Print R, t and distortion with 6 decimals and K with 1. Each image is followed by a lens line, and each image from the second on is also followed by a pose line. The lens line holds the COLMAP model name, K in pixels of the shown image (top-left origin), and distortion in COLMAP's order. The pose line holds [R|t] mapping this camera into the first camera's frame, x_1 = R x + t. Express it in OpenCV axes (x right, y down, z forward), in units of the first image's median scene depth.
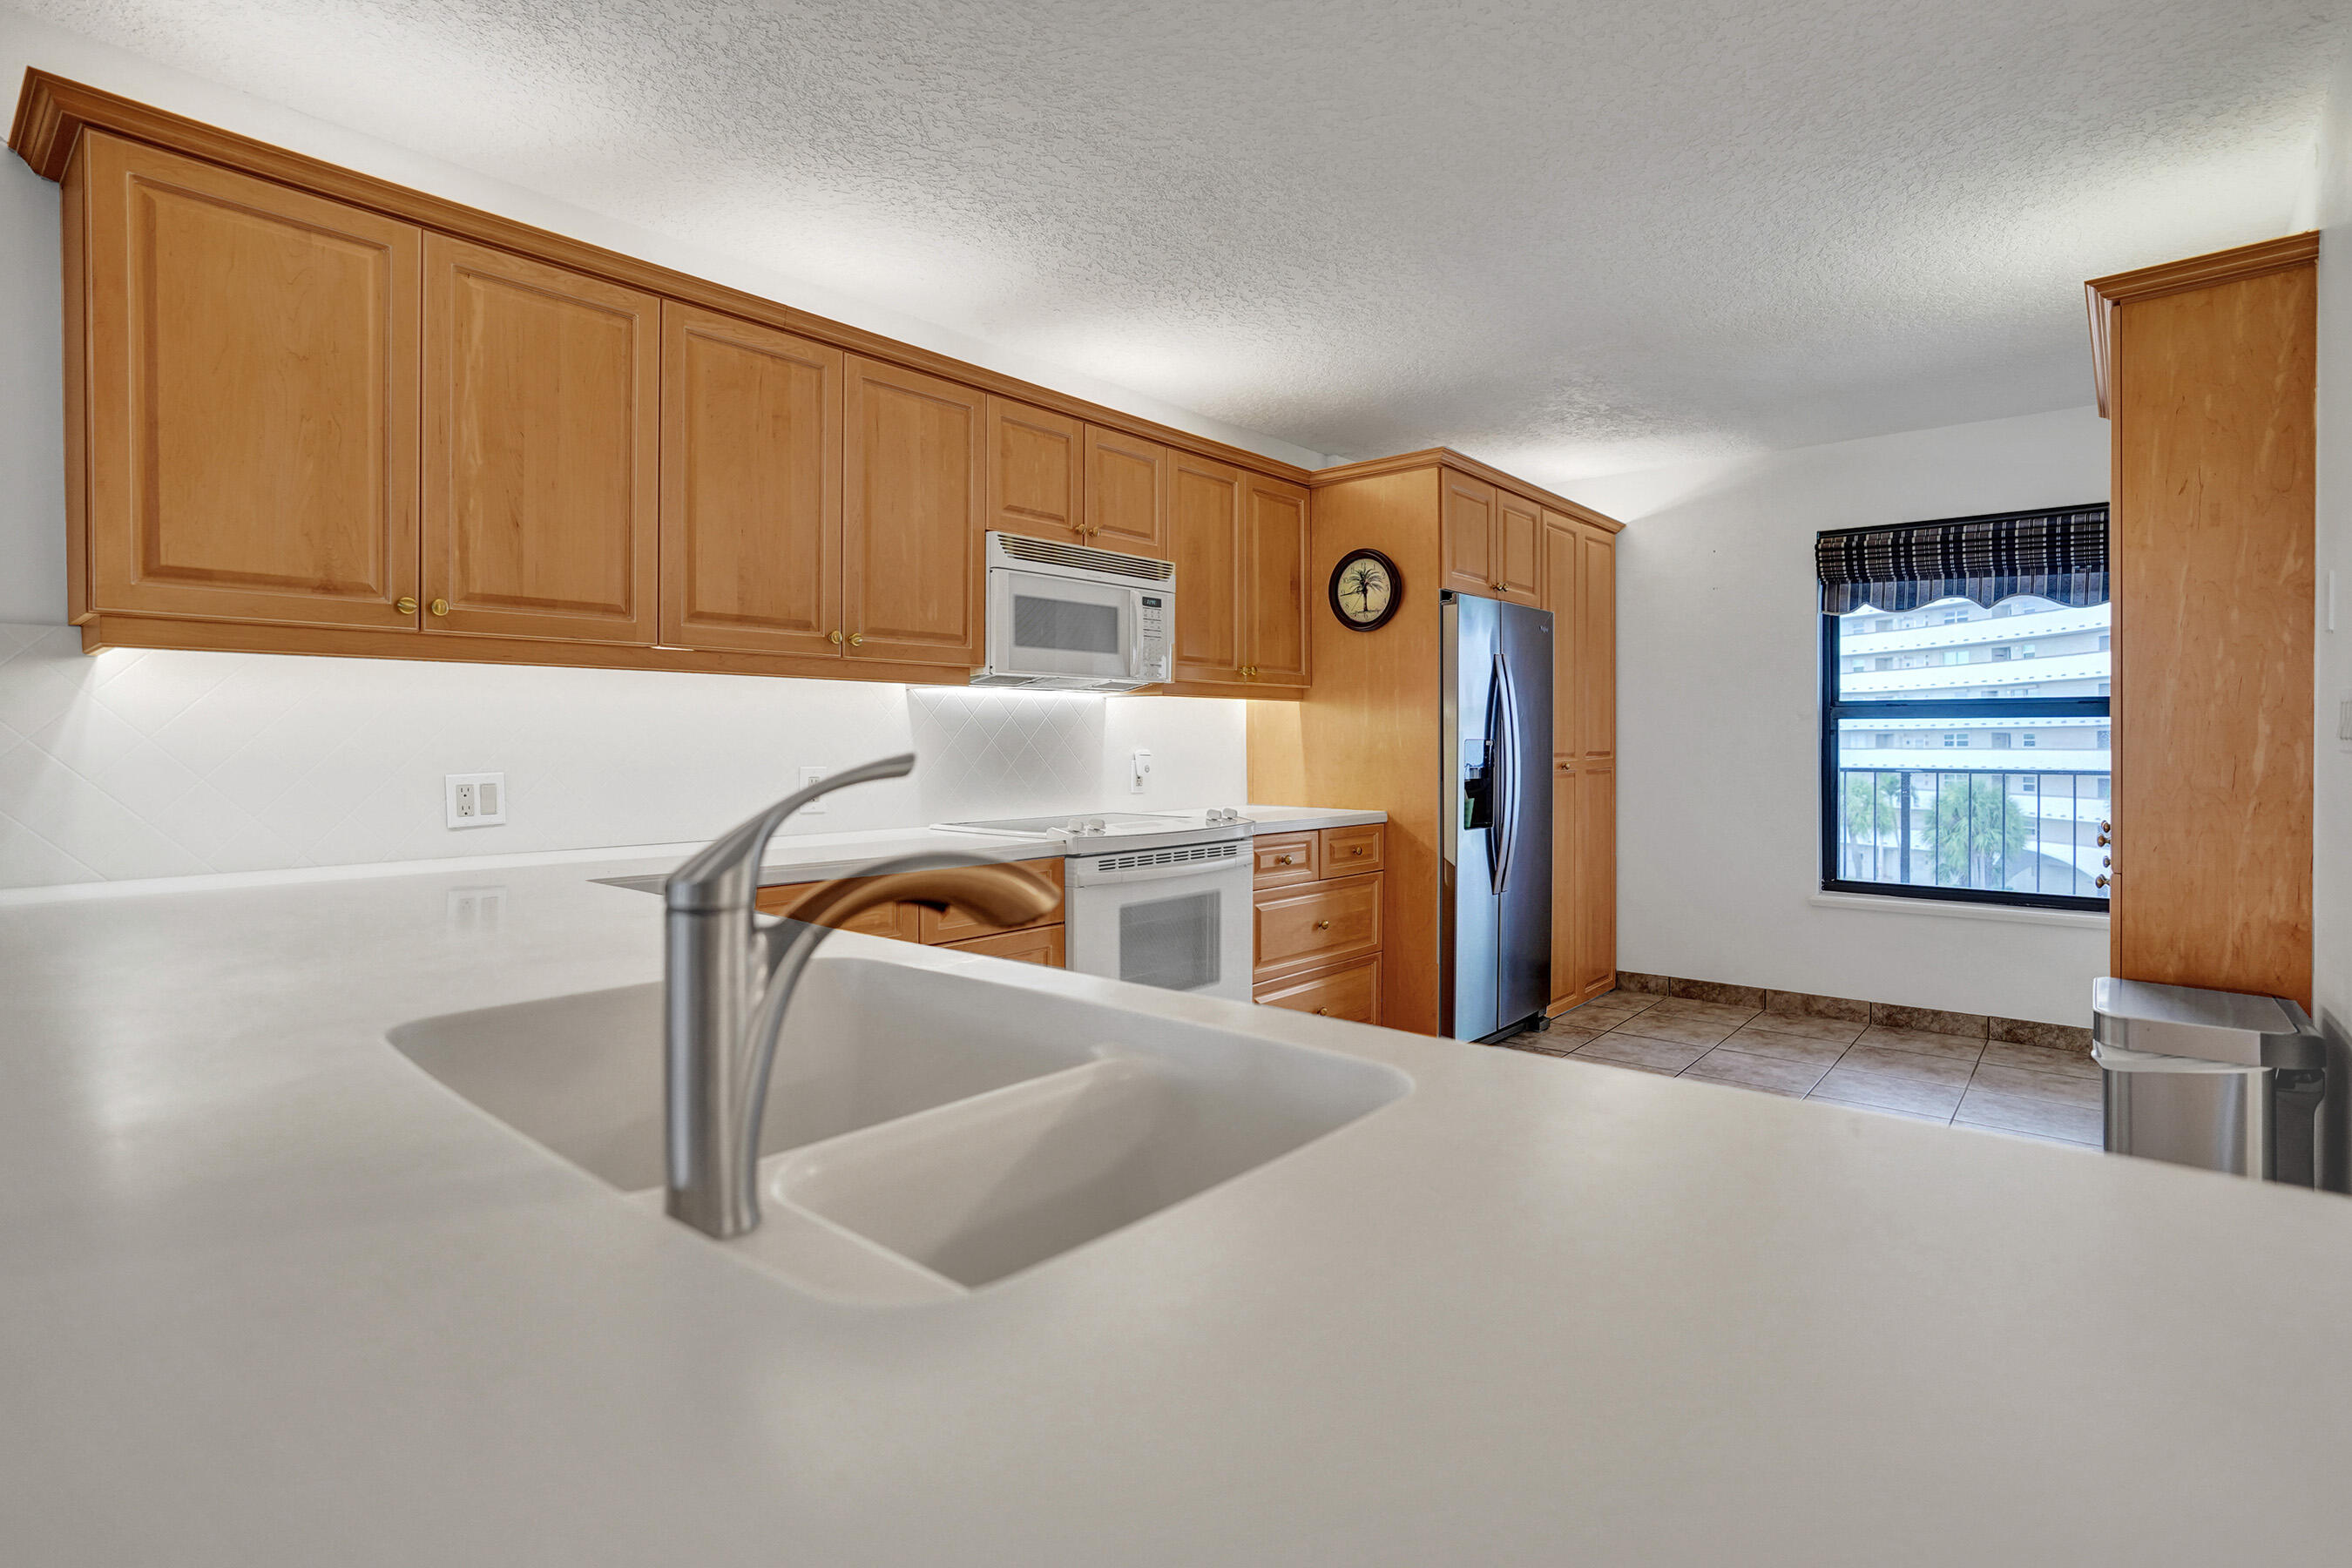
lens RADIAL K [[1143.5, 0, 1178.7], [0, 1143.5, 749.5], [0, 0, 1]] dist [-0.054870, 0.027569]
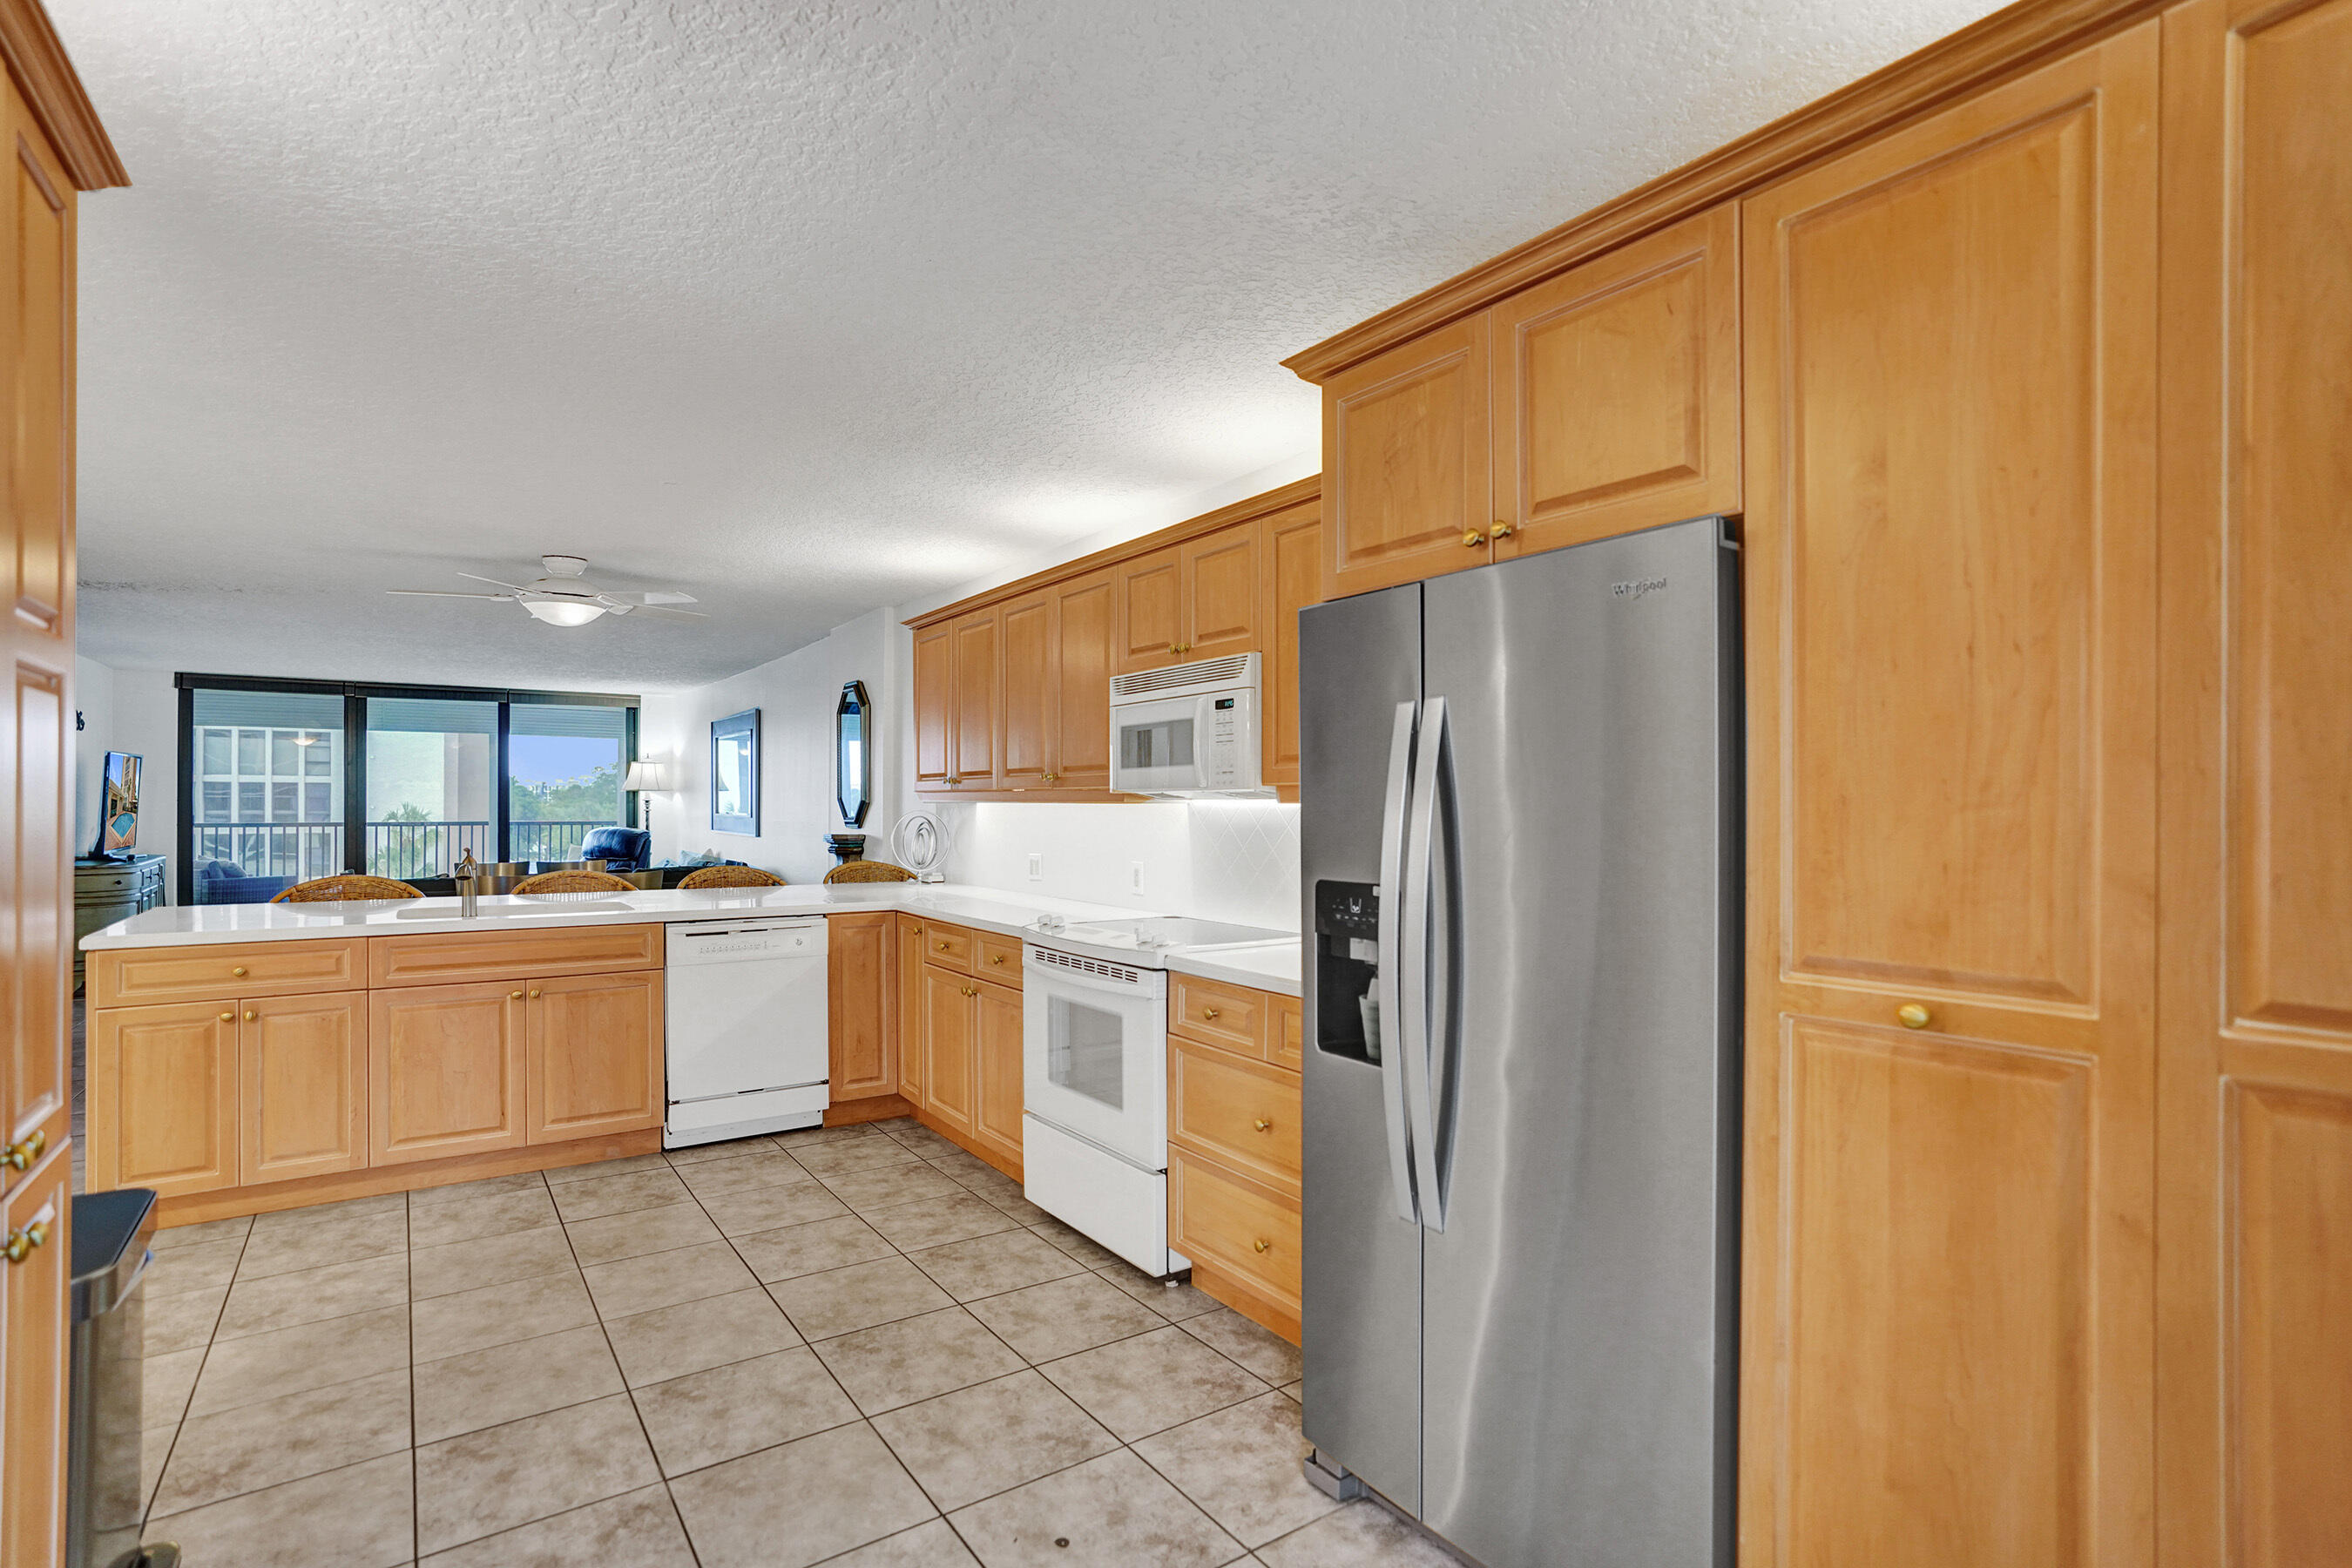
lens RADIAL K [[1125.1, 0, 1162.4], [0, 1125.1, 800.6], [0, 0, 1]] dist [-0.052381, 0.032597]
pose [[-0.256853, -0.000427, -0.966450, 0.784843], [-0.001913, 0.999998, 0.000067, -0.046268], [0.966449, 0.001866, -0.256853, 1.076017]]
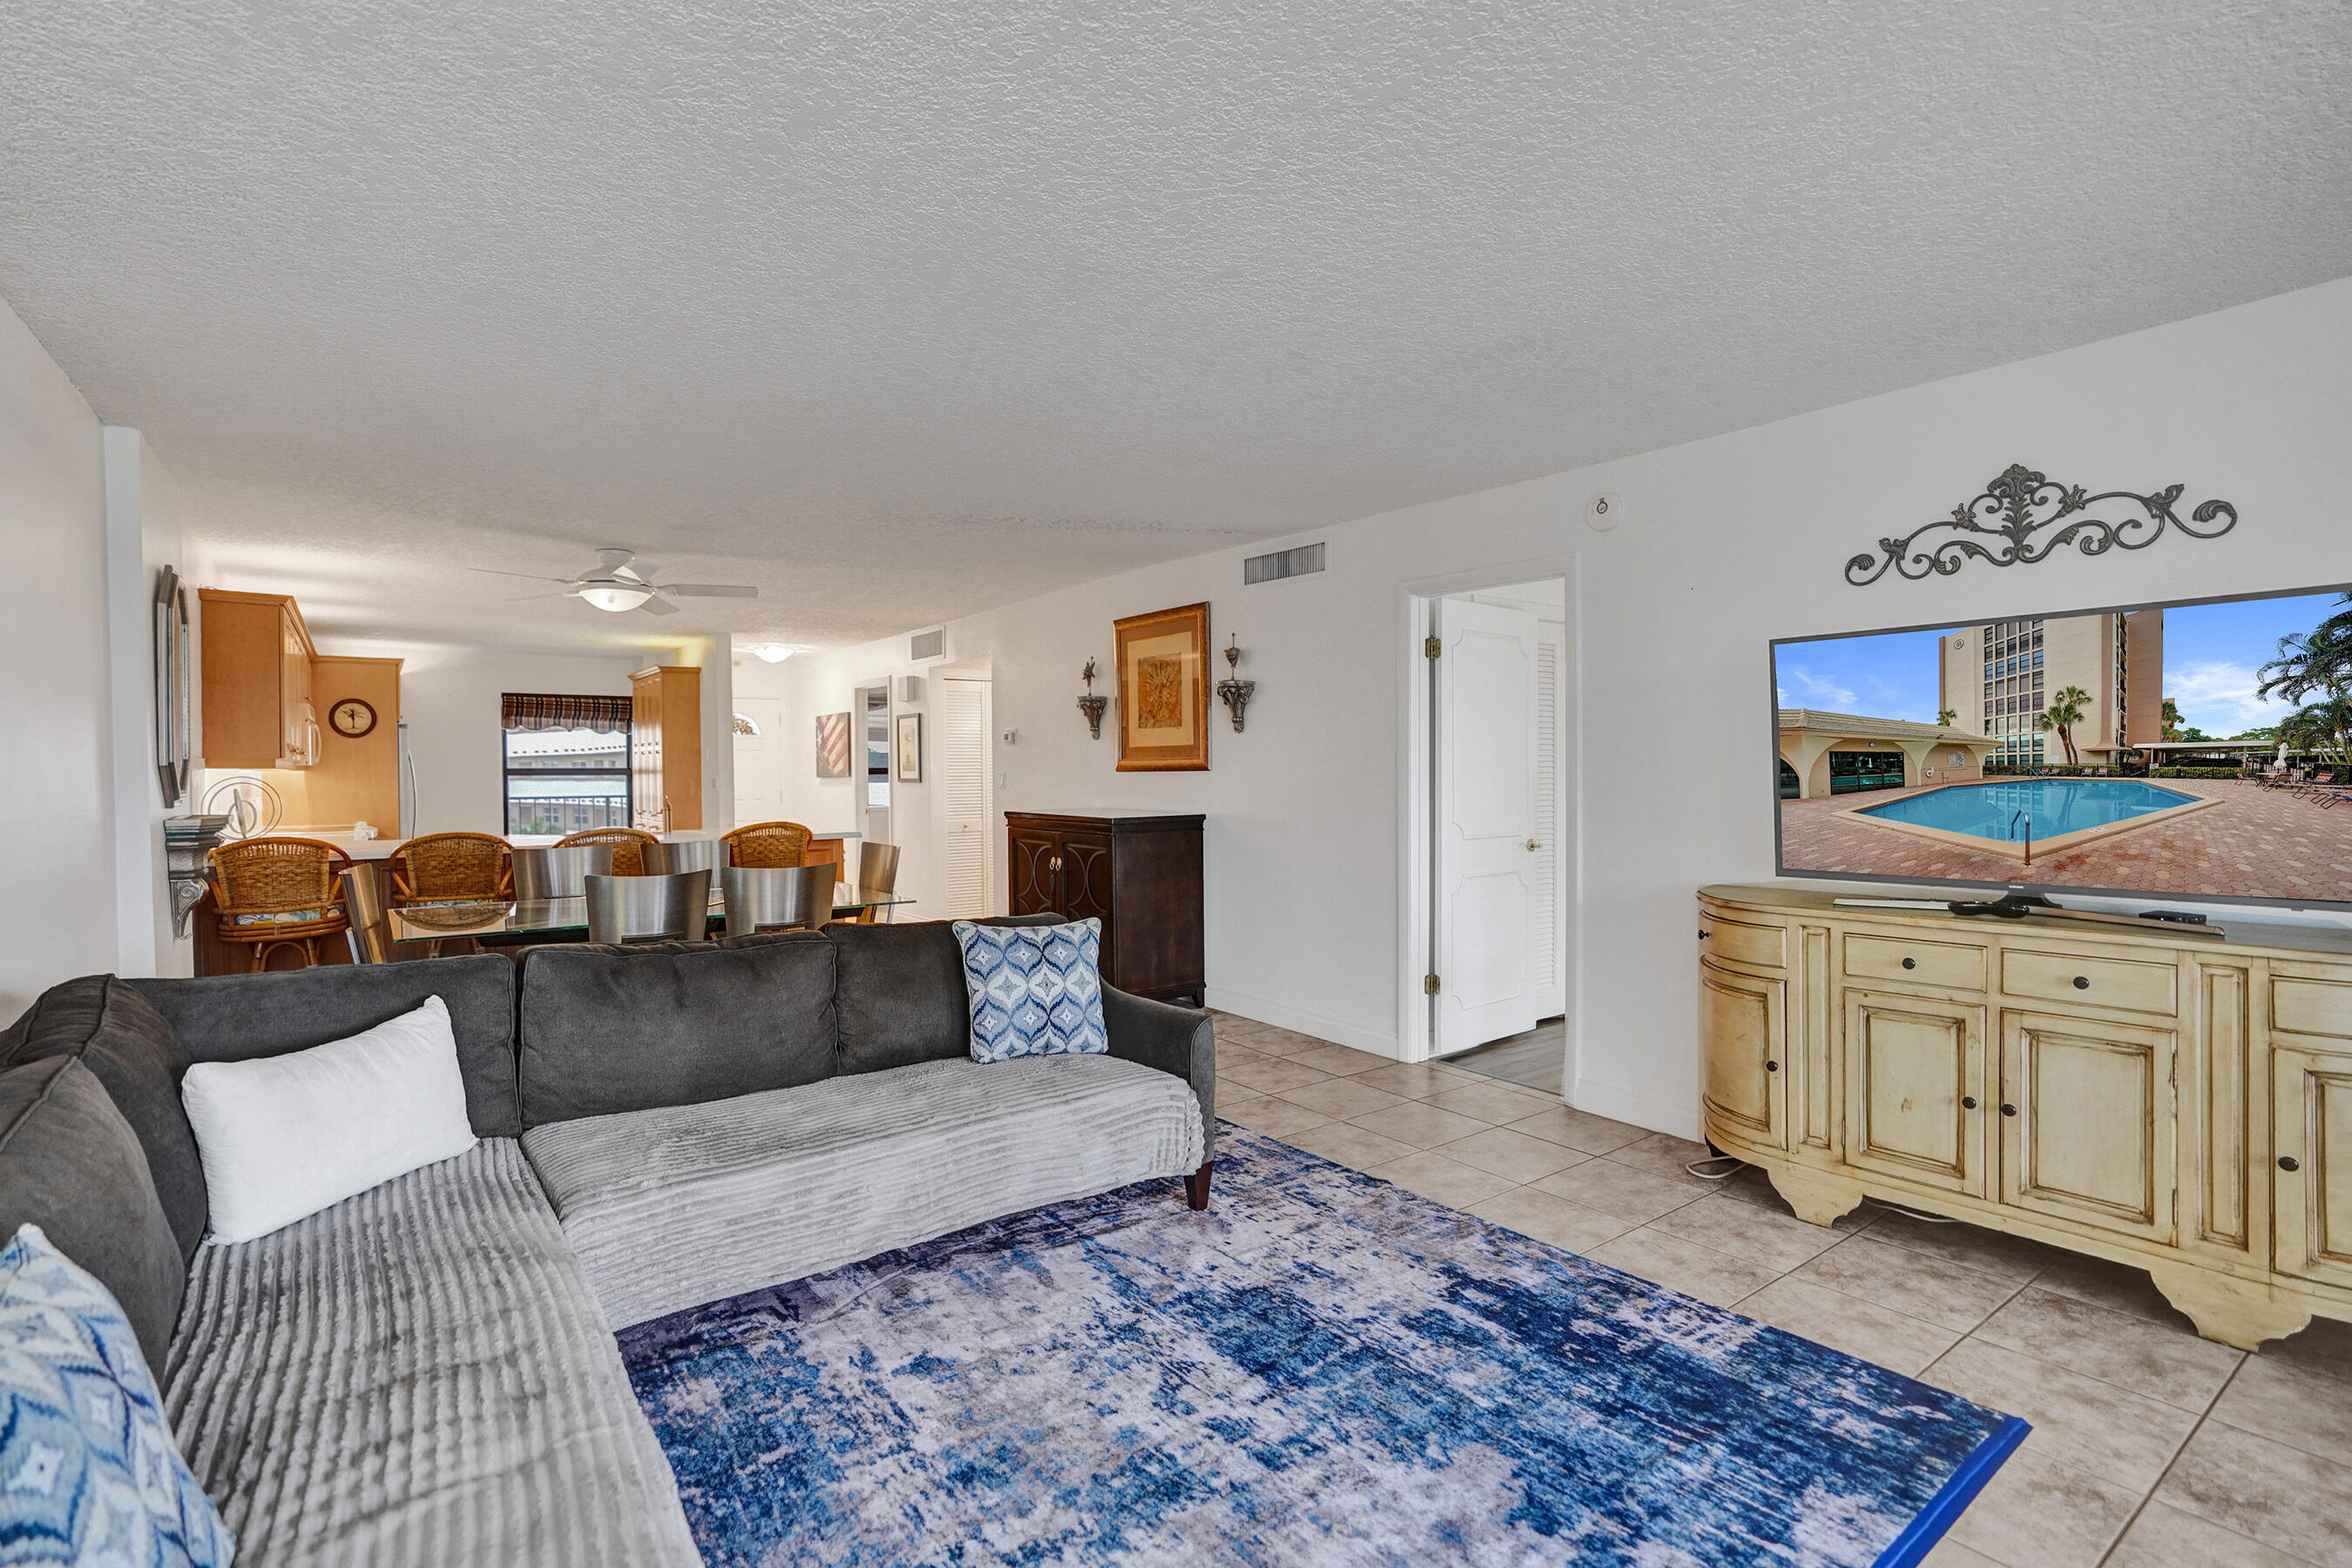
lens RADIAL K [[1132.5, 0, 1176.0], [0, 1132.5, 784.0], [0, 0, 1]] dist [-0.017994, 0.013291]
pose [[0.219761, -0.012694, 0.975471, -1.552863], [0.007664, 0.999907, 0.011286, -0.031804], [-0.975524, 0.004996, 0.219838, -0.968065]]
